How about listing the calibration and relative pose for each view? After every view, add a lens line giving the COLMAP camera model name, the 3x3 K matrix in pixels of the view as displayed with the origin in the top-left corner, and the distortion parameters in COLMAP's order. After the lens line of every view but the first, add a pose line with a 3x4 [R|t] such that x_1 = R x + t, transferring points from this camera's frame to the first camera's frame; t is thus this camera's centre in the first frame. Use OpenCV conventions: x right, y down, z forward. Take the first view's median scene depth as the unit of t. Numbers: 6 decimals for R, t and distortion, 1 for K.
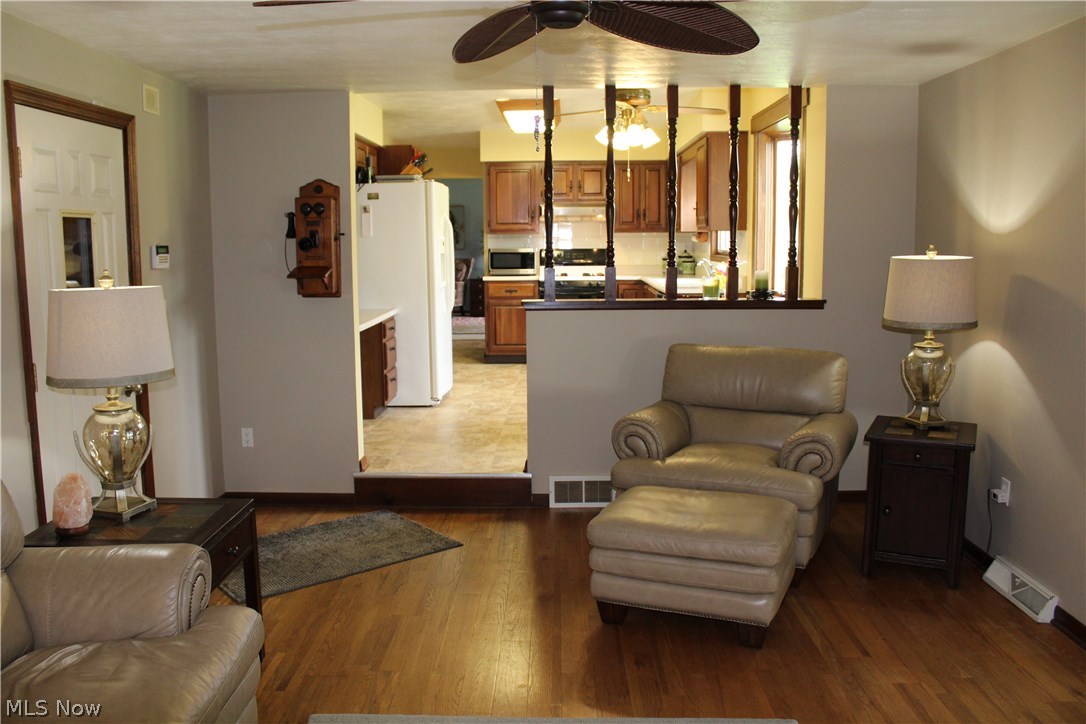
lens RADIAL K [[903.3, 0, 543.0], [0, 903.3, 362.0], [0, 0, 1]] dist [-0.003664, -0.000249]
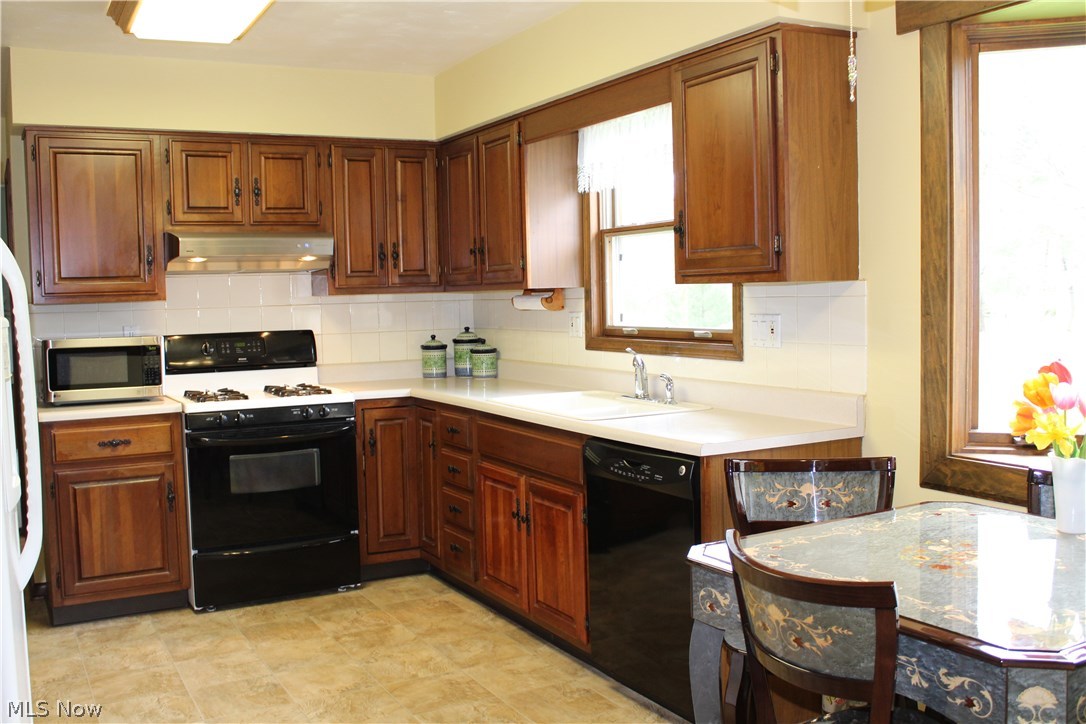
lens RADIAL K [[1100.7, 0, 542.8], [0, 1100.7, 394.5], [0, 0, 1]] dist [-0.059901, 0.008570]
pose [[0.878643, -0.060267, 0.473660, -0.095853], [0.086114, 0.995737, -0.033047, -0.067327], [-0.469649, 0.069825, 0.880087, 0.477136]]
